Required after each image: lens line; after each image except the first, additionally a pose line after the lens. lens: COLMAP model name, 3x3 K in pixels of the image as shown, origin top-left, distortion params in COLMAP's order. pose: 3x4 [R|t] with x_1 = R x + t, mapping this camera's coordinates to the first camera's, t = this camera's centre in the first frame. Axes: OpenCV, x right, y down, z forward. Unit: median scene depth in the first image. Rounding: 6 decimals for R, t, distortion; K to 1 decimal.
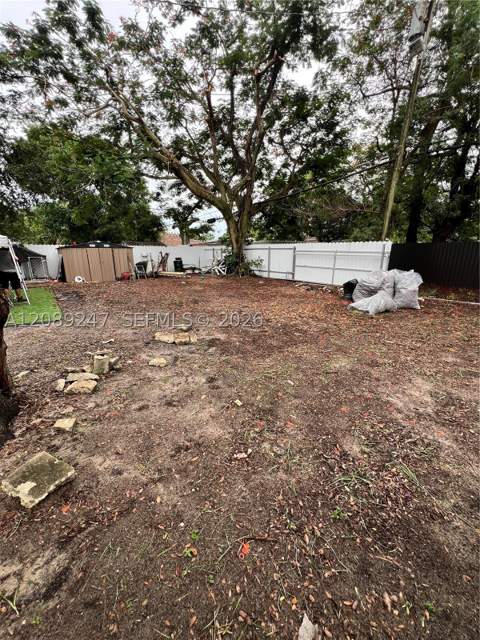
lens RADIAL K [[259.9, 0, 238.1], [0, 259.9, 320.5], [0, 0, 1]] dist [-0.001784, 0.000686]
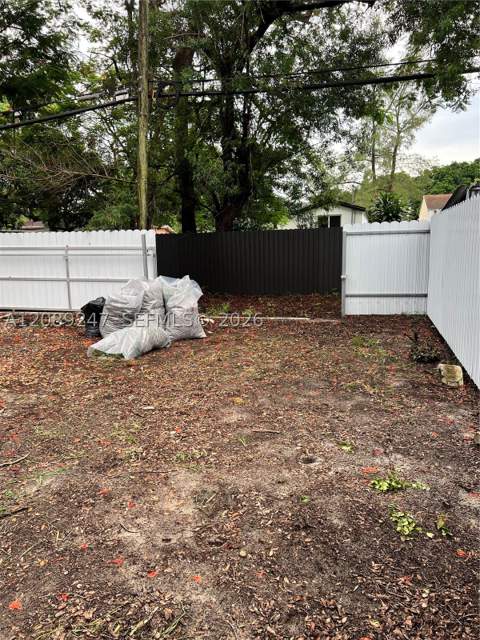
lens RADIAL K [[484.6, 0, 238.3], [0, 484.6, 323.4], [0, 0, 1]] dist [0.055397, -0.058336]
pose [[0.806433, -0.113267, 0.580376, 0.060820], [0.174073, 0.983466, -0.049940, -0.003390], [-0.565124, 0.141301, 0.812816, 0.011238]]
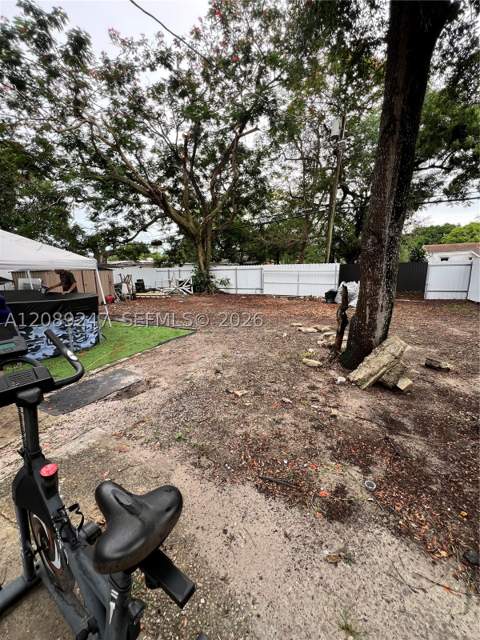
lens RADIAL K [[259.9, 0, 239.9], [0, 259.9, 320.3], [0, 0, 1]] dist [-0.001784, 0.000686]
pose [[0.900683, -0.093959, 0.424197, -0.467792], [0.126555, 0.990735, -0.049265, 0.014208], [-0.415638, 0.098056, 0.904229, -0.056140]]
